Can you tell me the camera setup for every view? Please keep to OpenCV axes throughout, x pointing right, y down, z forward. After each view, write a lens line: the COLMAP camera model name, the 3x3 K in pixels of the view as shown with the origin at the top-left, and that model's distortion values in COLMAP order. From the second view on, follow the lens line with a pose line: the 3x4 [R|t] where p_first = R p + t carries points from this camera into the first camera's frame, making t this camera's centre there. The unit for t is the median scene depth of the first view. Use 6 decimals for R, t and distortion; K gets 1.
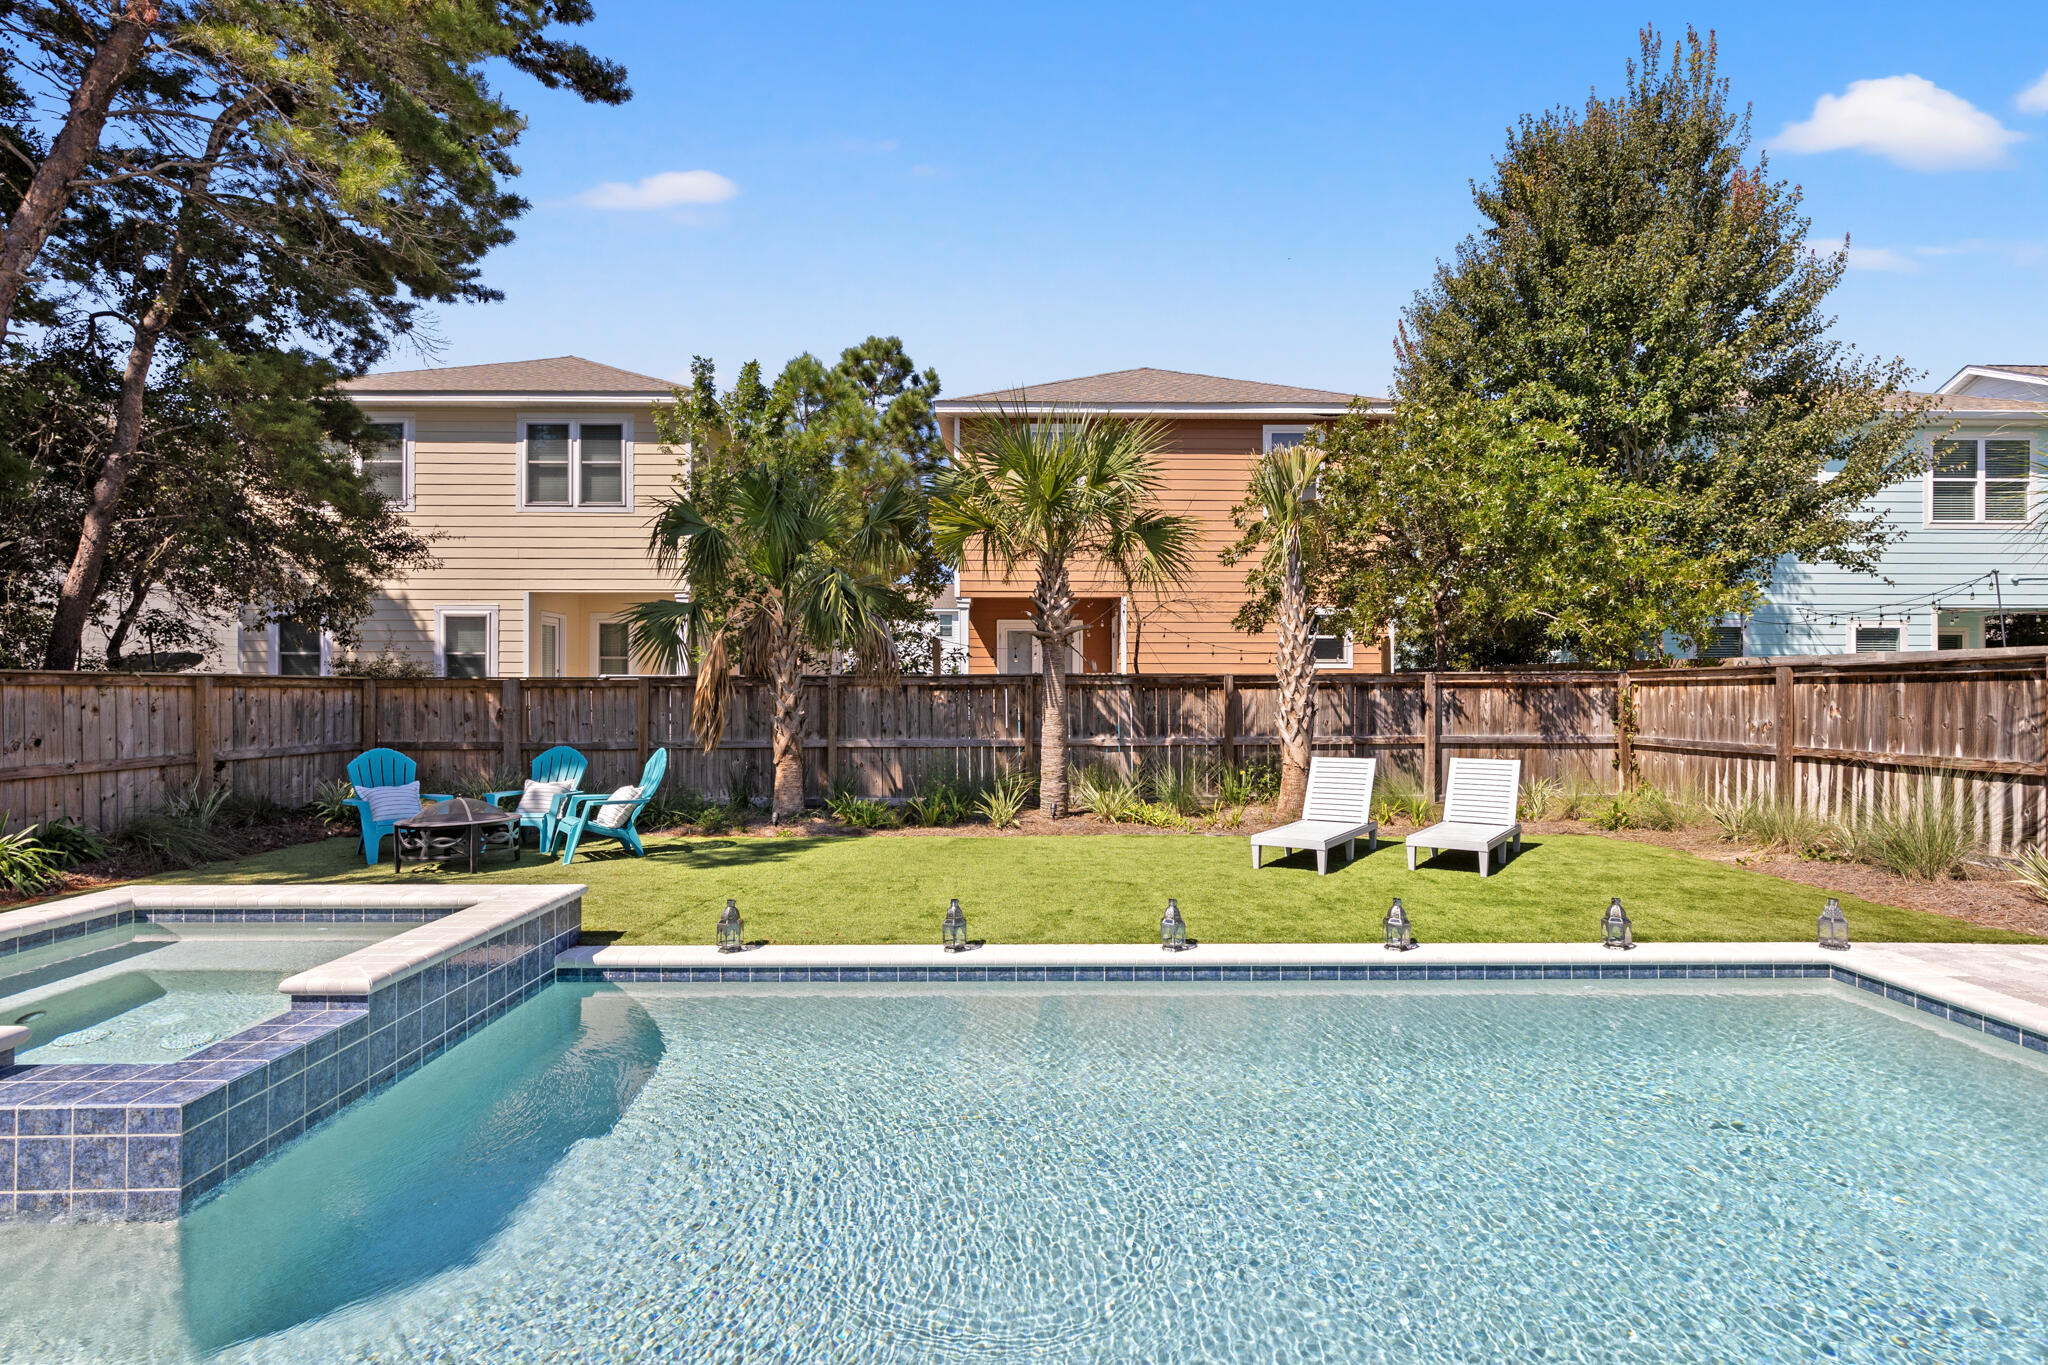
lens RADIAL K [[932.6, 0, 1030.5], [0, 932.6, 682.7], [0, 0, 1]] dist [-0.000167, -0.000115]
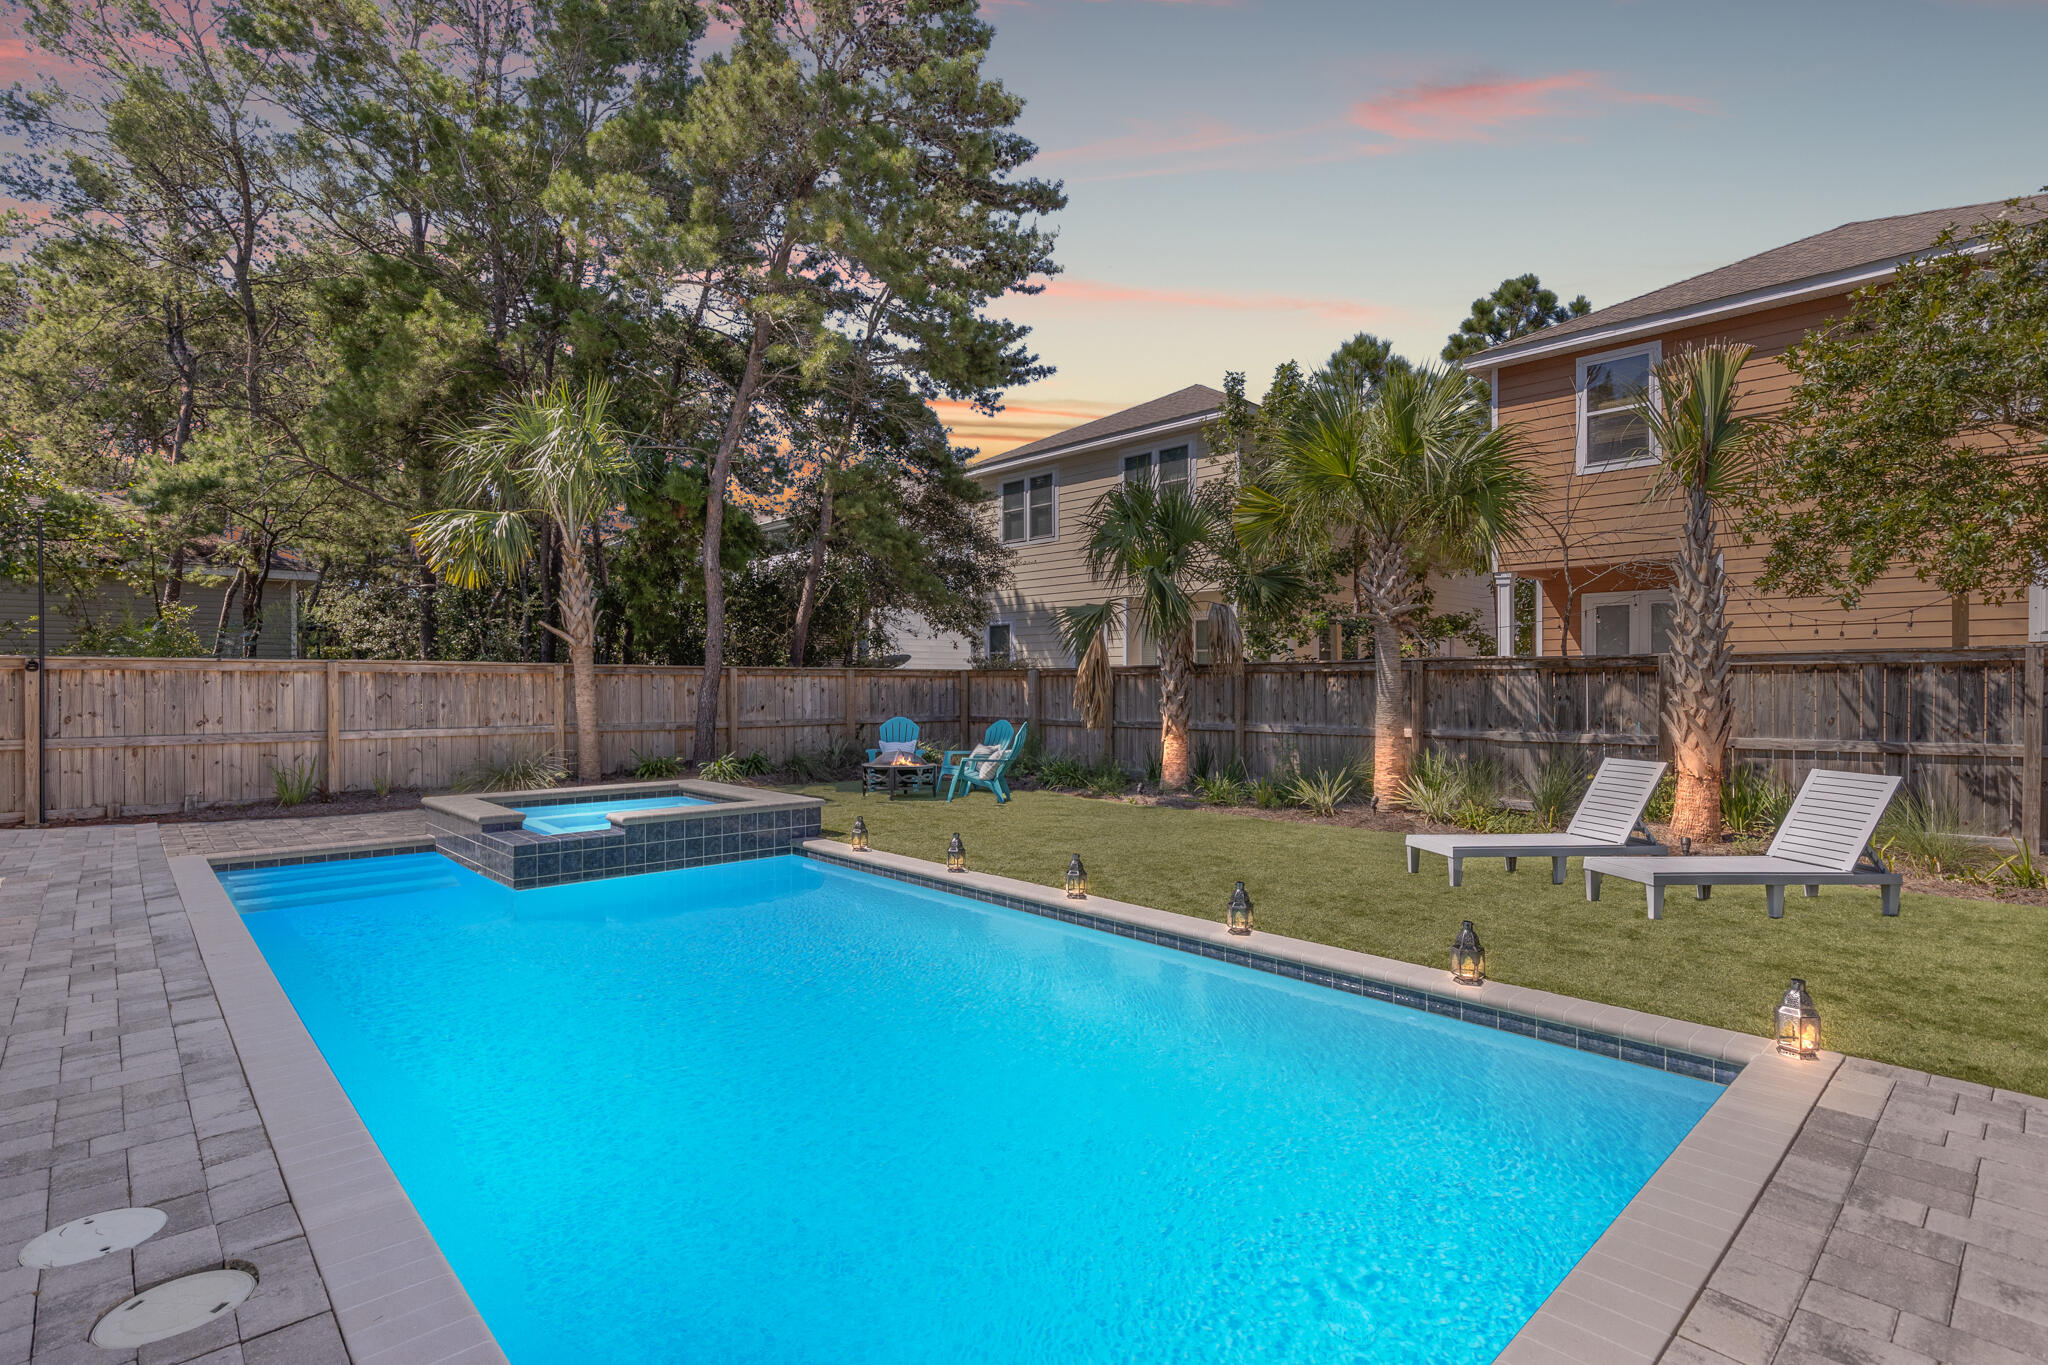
lens RADIAL K [[999.3, 0, 1035.7], [0, 999.3, 674.0], [0, 0, 1]] dist [0.000702, -0.000371]
pose [[0.680612, -0.006393, -0.732616, 0.460992], [0.006152, 0.999977, -0.003011, 0.005973], [0.732618, -0.002458, 0.680635, 0.054923]]
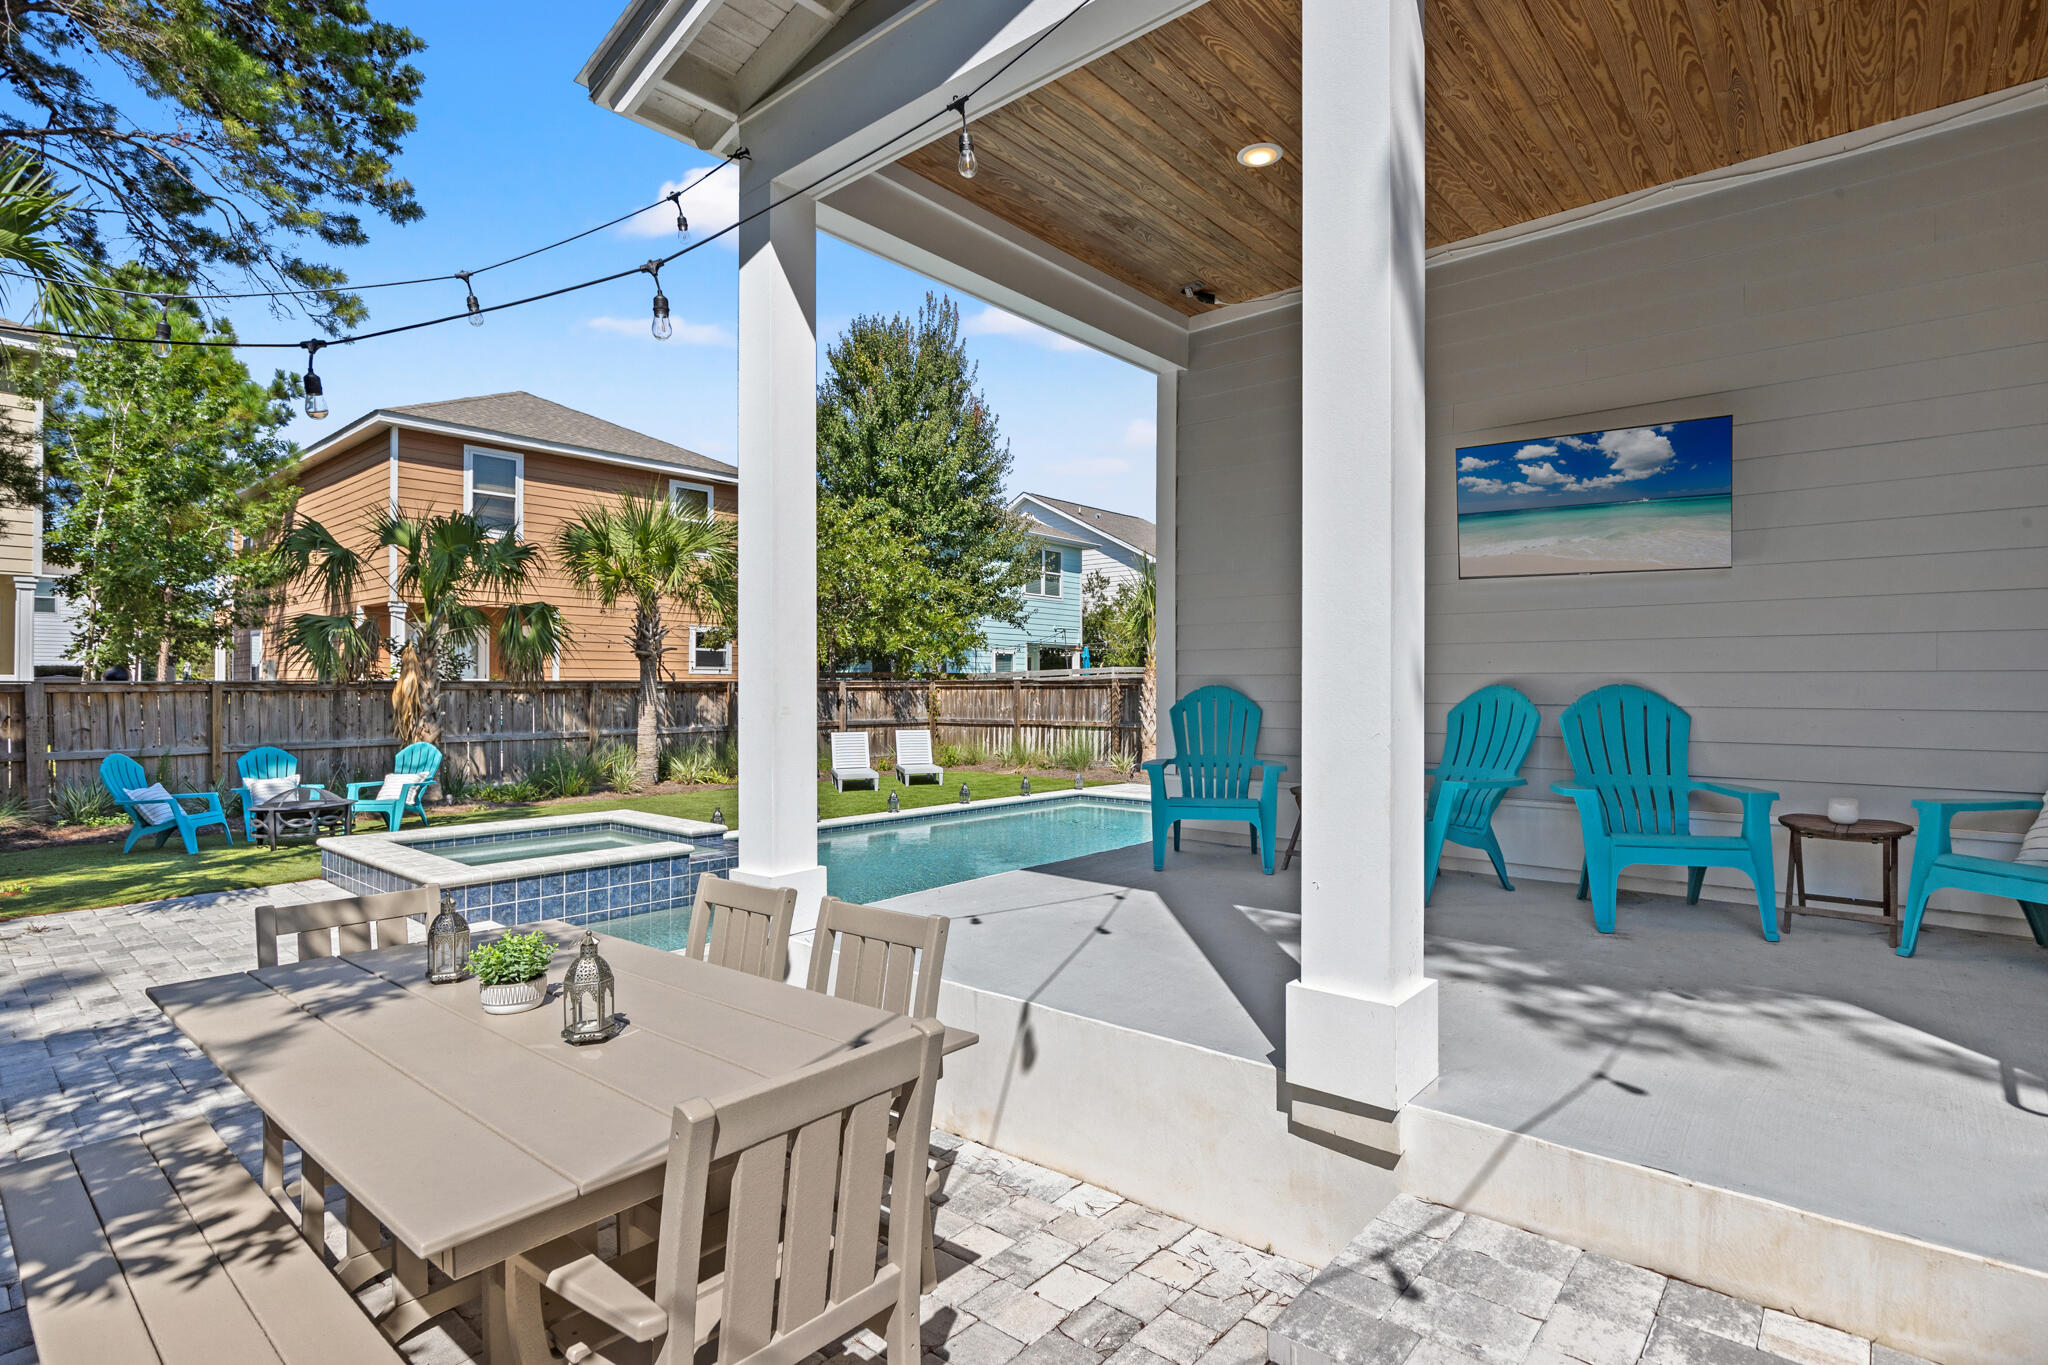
lens RADIAL K [[999.3, 0, 1025.3], [0, 999.3, 696.3], [0, 0, 1]] dist [0.000702, -0.000371]
pose [[0.662864, -0.006502, 0.748712, -0.638963], [-0.008466, 0.999833, 0.016178, -0.014600], [-0.748692, -0.017062, 0.662698, -0.362680]]
